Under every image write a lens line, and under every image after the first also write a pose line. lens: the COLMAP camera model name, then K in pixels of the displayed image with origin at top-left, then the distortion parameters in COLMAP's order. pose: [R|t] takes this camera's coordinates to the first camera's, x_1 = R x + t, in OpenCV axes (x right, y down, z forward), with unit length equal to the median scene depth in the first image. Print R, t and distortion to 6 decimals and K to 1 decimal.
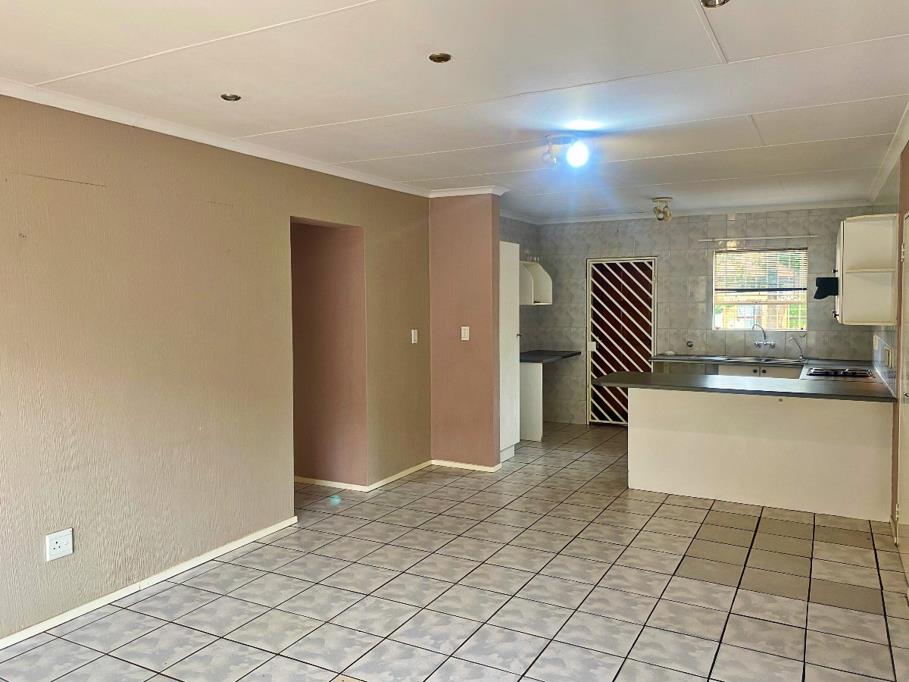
lens RADIAL K [[703.8, 0, 460.2], [0, 703.8, 330.6], [0, 0, 1]] dist [0.064722, -0.050432]
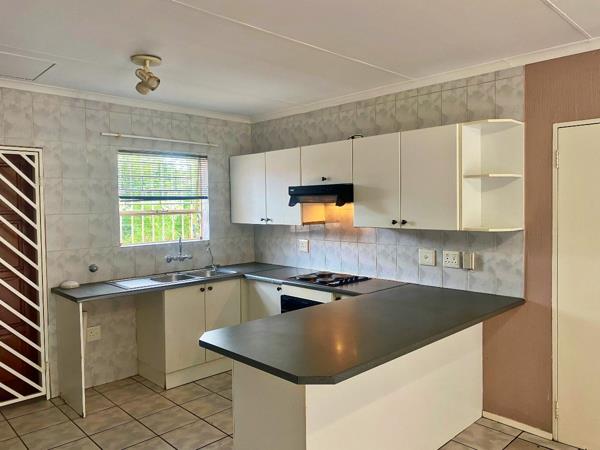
lens RADIAL K [[464.6, 0, 303.8], [0, 464.6, 218.1], [0, 0, 1]] dist [0.064722, -0.050432]
pose [[0.321327, -0.030100, 0.946490, -0.086419], [0.056787, 0.998308, 0.012469, -0.030767], [-0.945264, 0.049741, 0.322492, 0.675154]]
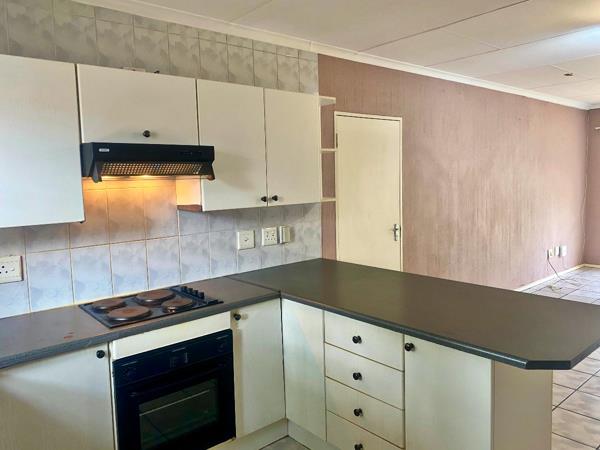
lens RADIAL K [[464.6, 0, 303.8], [0, 464.6, 218.1], [0, 0, 1]] dist [0.064722, -0.050432]
pose [[-0.931731, -0.004282, 0.363123, 0.218683], [0.047119, 0.990052, 0.132577, -0.049142], [-0.360078, 0.140636, -0.922261, 1.082959]]
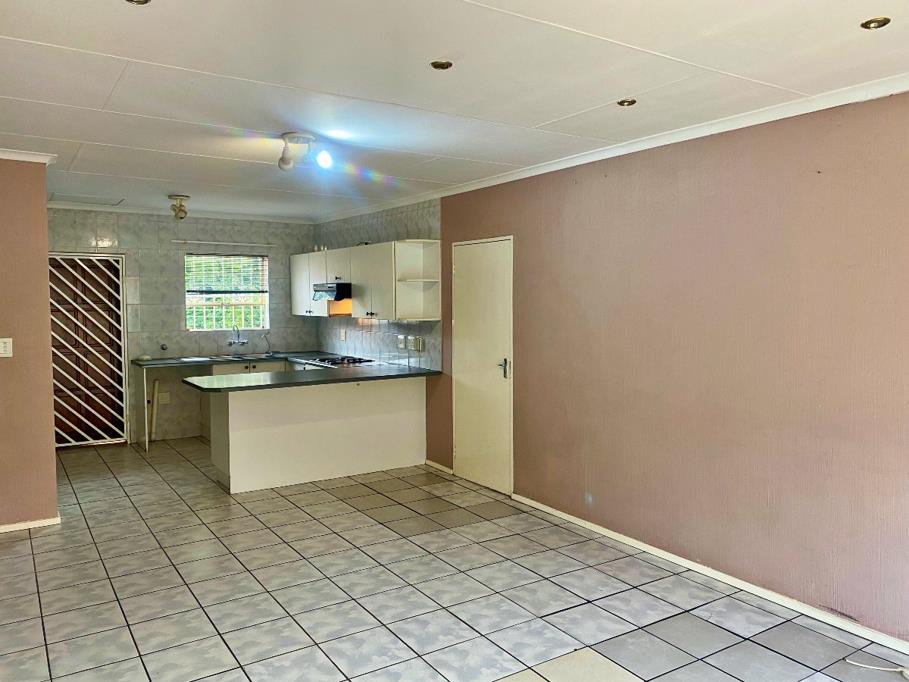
lens RADIAL K [[703.8, 0, 460.2], [0, 703.8, 330.6], [0, 0, 1]] dist [0.064722, -0.050432]
pose [[0.483209, -0.039058, 0.874633, -0.357550], [0.041636, 0.998899, 0.021604, -0.008463], [-0.874514, 0.025976, 0.484304, 0.191385]]
